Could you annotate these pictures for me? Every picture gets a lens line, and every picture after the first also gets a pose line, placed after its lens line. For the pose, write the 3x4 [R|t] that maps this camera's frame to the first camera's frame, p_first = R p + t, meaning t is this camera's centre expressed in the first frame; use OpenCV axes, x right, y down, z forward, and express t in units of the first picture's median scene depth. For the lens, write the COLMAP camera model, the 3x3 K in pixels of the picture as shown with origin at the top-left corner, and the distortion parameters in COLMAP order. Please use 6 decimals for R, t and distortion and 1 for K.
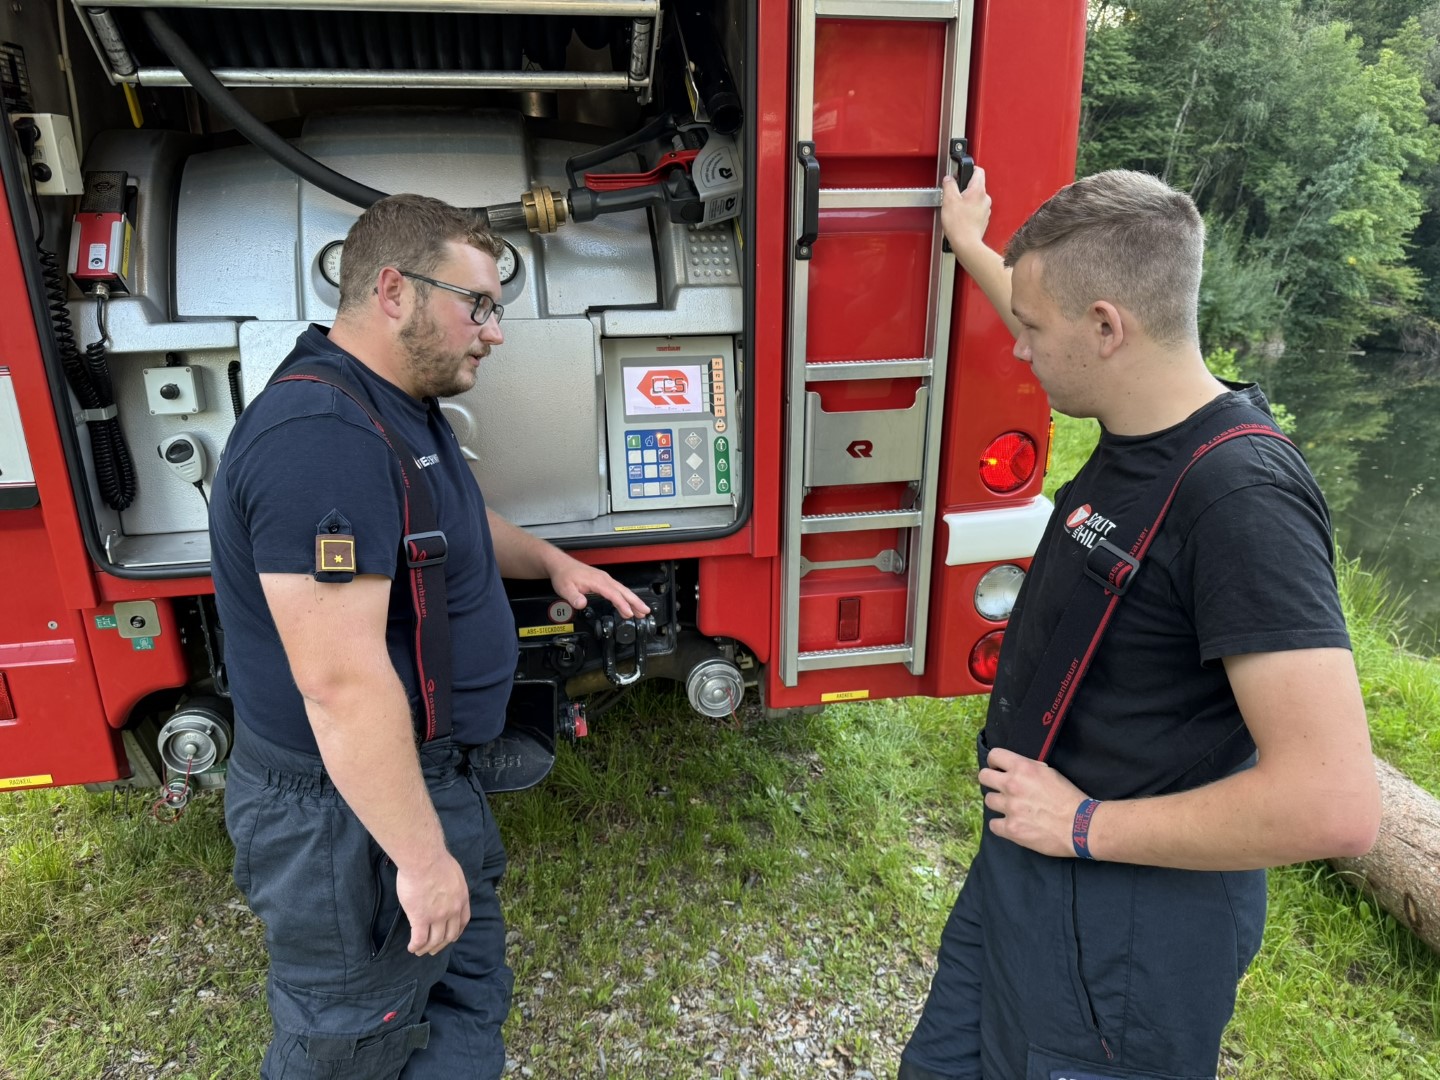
lens RADIAL K [[1002.9, 0, 720.0], [0, 1002.9, 540.0], [0, 0, 1]] dist [0.081083, -0.080835]
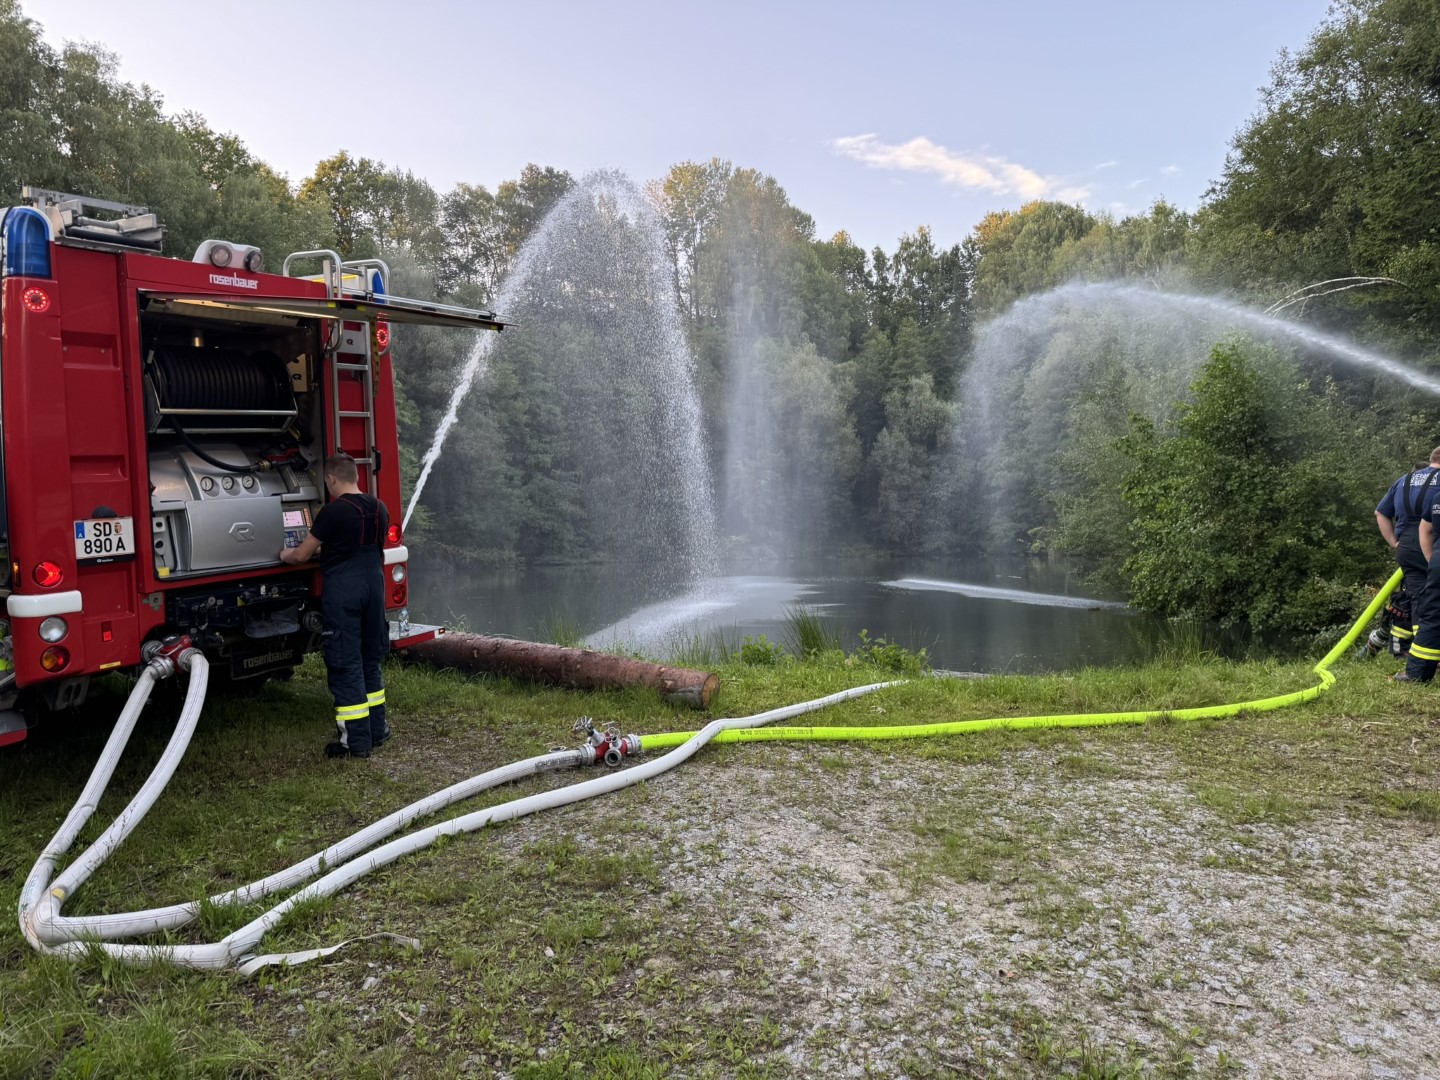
lens RADIAL K [[994.6, 0, 720.0], [0, 994.6, 540.0], [0, 0, 1]] dist [0.058878, -0.079967]
pose [[0.639753, -0.078761, 0.764534, -1.751070], [0.257166, 0.959336, -0.116365, 0.680183], [-0.724280, 0.271057, 0.633992, -2.116787]]
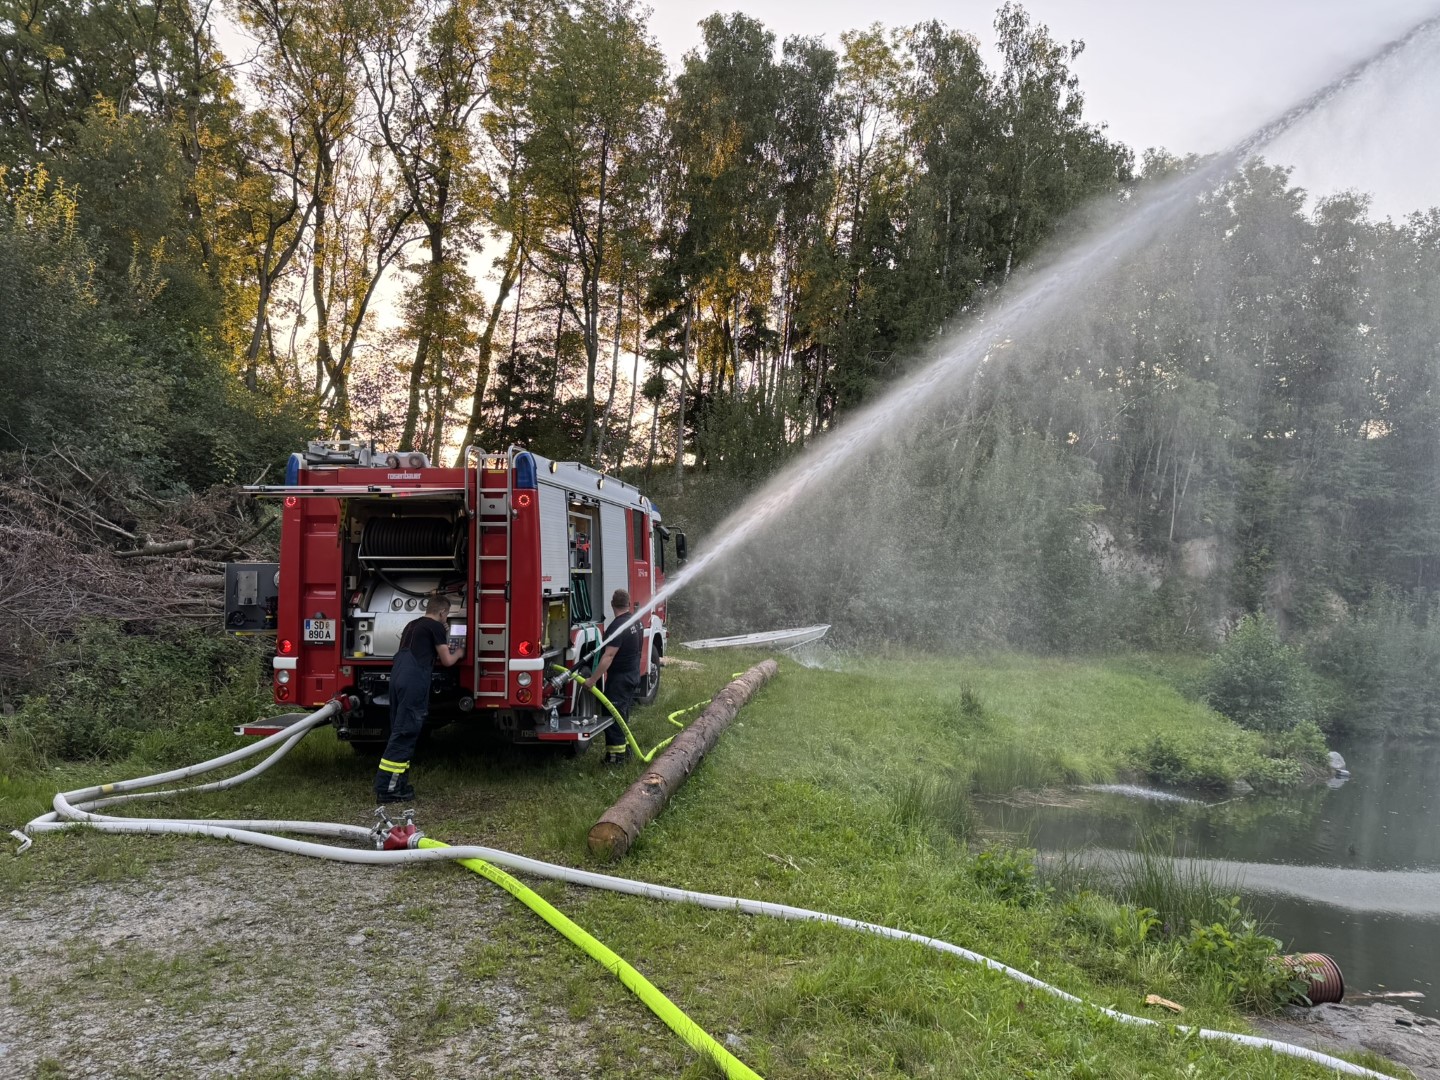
lens RADIAL K [[994.6, 0, 720.0], [0, 994.6, 540.0], [0, 0, 1]] dist [0.058878, -0.079967]
pose [[0.957097, 0.001553, -0.289762, 2.592331], [-0.105740, 0.932899, -0.344265, 0.978210], [0.269784, 0.360135, 0.893039, -3.112647]]
